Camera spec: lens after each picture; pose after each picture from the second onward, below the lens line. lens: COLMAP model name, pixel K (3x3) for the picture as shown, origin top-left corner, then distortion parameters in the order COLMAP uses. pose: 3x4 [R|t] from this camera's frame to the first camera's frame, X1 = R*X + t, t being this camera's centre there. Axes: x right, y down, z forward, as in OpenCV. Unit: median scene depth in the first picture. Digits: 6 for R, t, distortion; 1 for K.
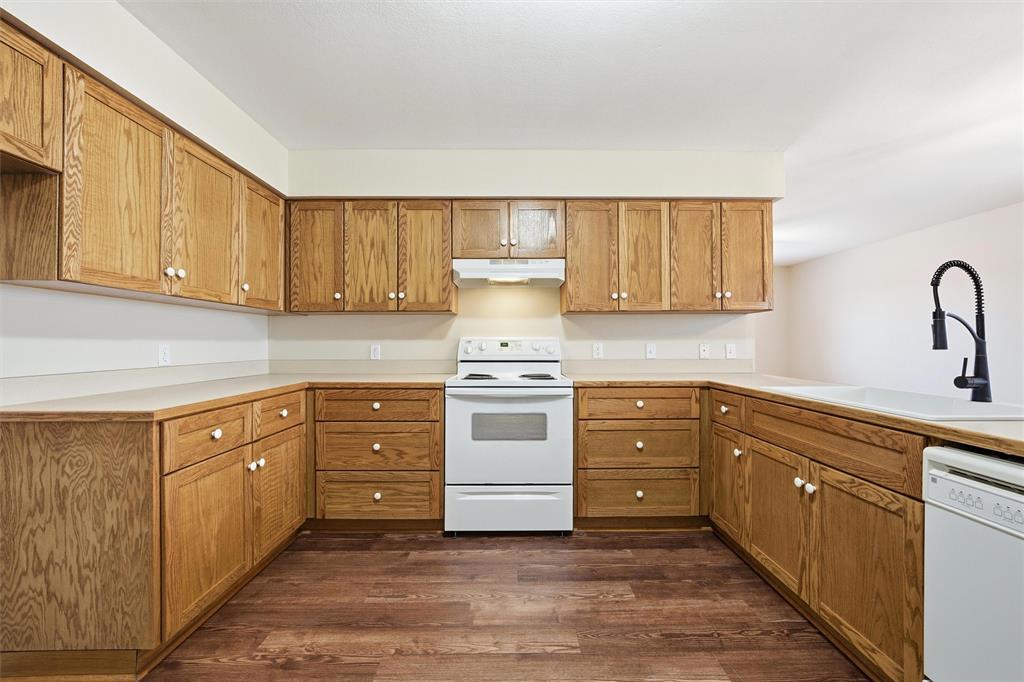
lens RADIAL K [[378.8, 0, 512.0], [0, 378.8, 341.0], [0, 0, 1]] dist [-0.012310, 0.000117]
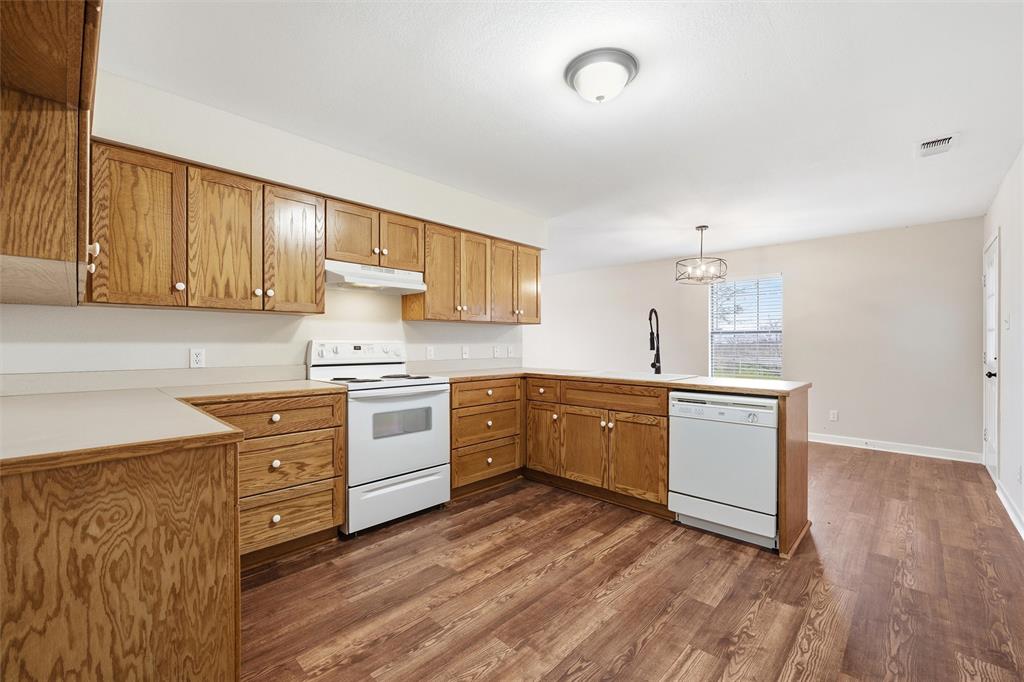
lens RADIAL K [[378.8, 0, 512.0], [0, 378.8, 341.0], [0, 0, 1]] dist [-0.012310, 0.000117]
pose [[0.735015, 0.007873, 0.678005, -0.547282], [-0.006478, 0.999968, -0.004590, -0.009062], [-0.678020, -0.001019, 0.735043, -0.032129]]
